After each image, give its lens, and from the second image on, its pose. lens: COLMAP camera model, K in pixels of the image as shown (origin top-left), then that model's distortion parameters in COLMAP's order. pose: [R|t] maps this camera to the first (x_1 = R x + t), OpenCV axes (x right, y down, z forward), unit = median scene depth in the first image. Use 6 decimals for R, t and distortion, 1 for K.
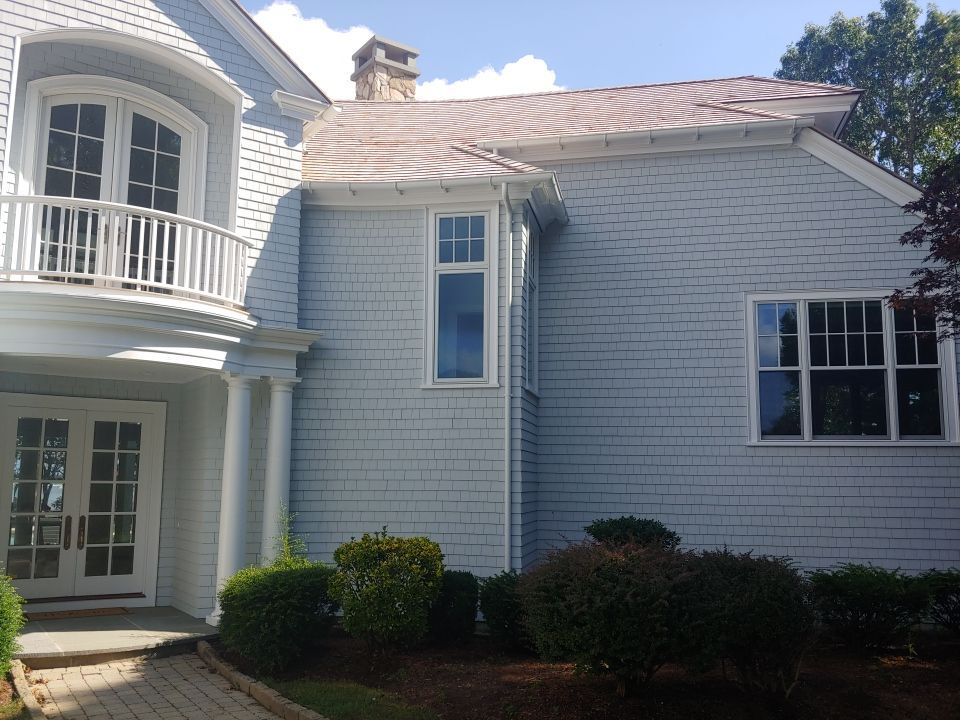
lens RADIAL K [[855.7, 0, 475.9], [0, 855.7, 361.3], [0, 0, 1]] dist [0.075339, -0.130516]
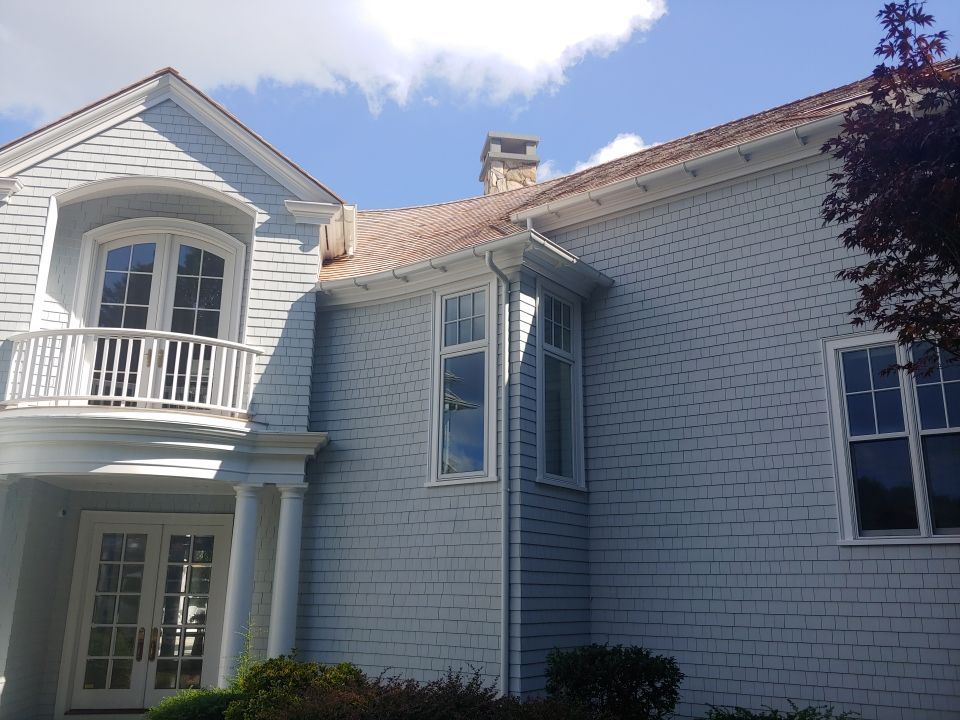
lens RADIAL K [[855.7, 0, 483.3], [0, 855.7, 344.7], [0, 0, 1]] dist [0.075339, -0.130516]
pose [[0.902404, -0.119654, -0.413944, 0.372072], [0.057491, 0.985516, -0.159540, 0.030421], [0.427038, 0.120172, 0.896213, 0.199520]]
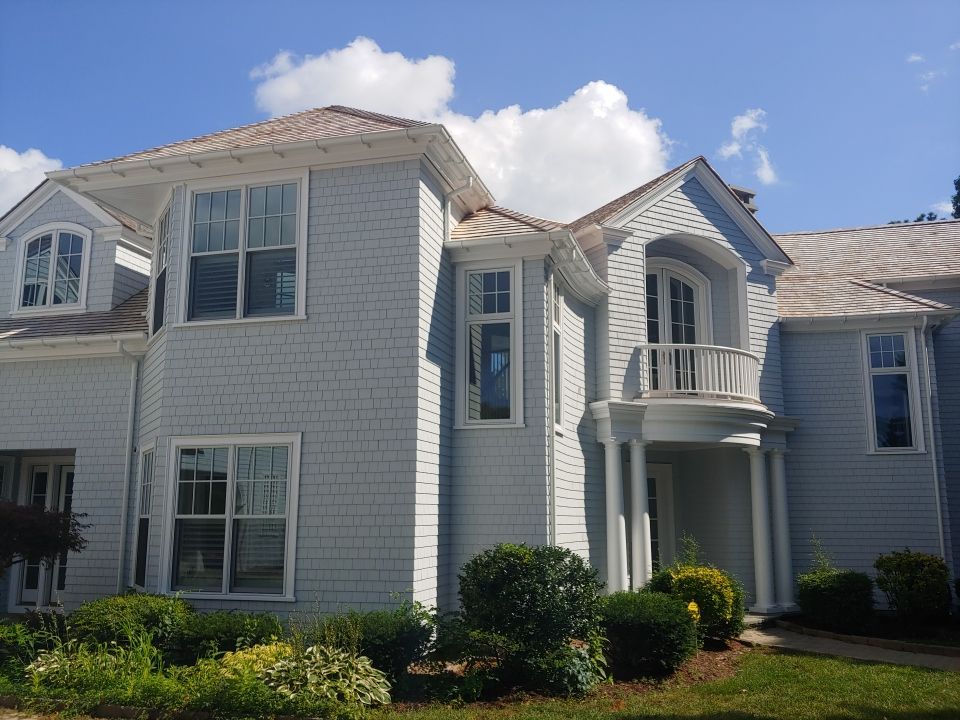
lens RADIAL K [[855.7, 0, 483.1], [0, 855.7, 355.1], [0, 0, 1]] dist [0.075339, -0.130516]
pose [[0.997980, -0.023339, -0.059087, -0.625072], [0.020565, 0.998677, -0.047125, -0.081671], [0.060109, 0.045815, 0.997140, -0.522800]]
